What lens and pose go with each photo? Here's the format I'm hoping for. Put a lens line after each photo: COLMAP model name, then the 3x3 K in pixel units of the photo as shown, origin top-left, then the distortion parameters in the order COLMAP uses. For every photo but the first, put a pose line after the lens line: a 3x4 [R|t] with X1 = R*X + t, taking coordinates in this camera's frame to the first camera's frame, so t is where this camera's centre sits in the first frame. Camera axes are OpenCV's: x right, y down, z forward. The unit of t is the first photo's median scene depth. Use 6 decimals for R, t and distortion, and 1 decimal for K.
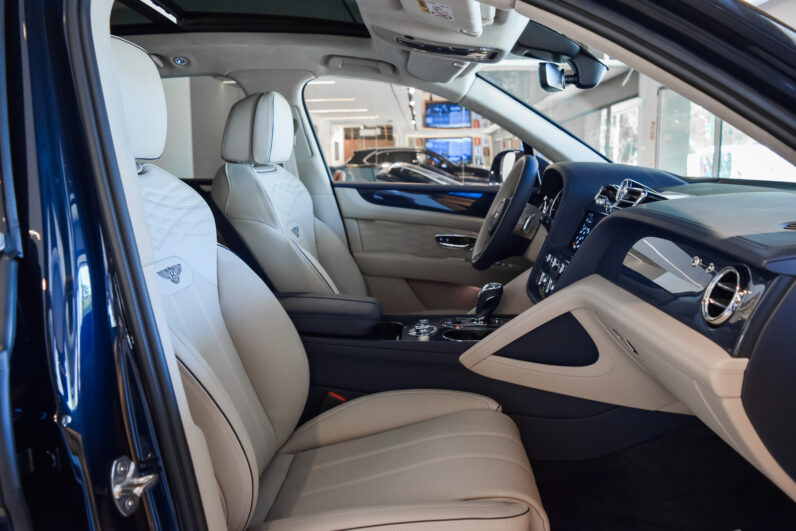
lens RADIAL K [[639.7, 0, 409.0], [0, 639.7, 265.2], [0, 0, 1]] dist [-0.096708, 0.011074]
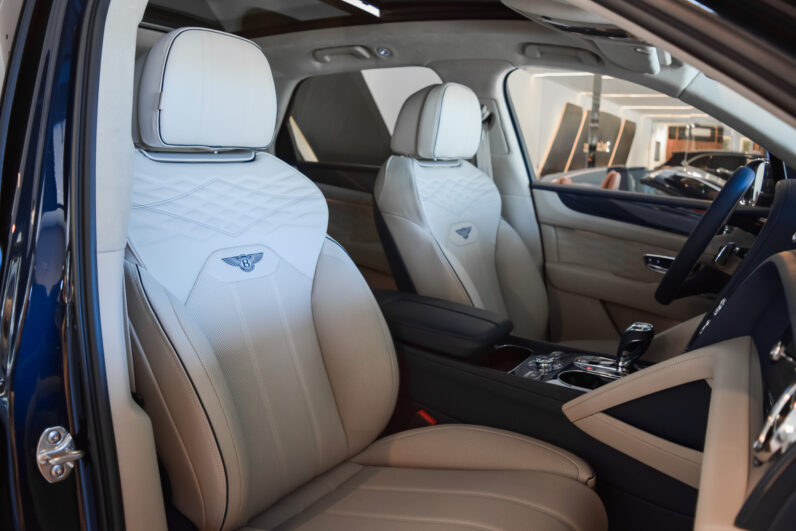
lens RADIAL K [[639.7, 0, 409.0], [0, 639.7, 265.2], [0, 0, 1]] dist [-0.096708, 0.011074]
pose [[0.865717, 0.128847, -0.483666, 0.203525], [-0.124752, 0.991349, 0.040799, -0.032024], [0.484739, 0.025018, 0.874301, 0.134750]]
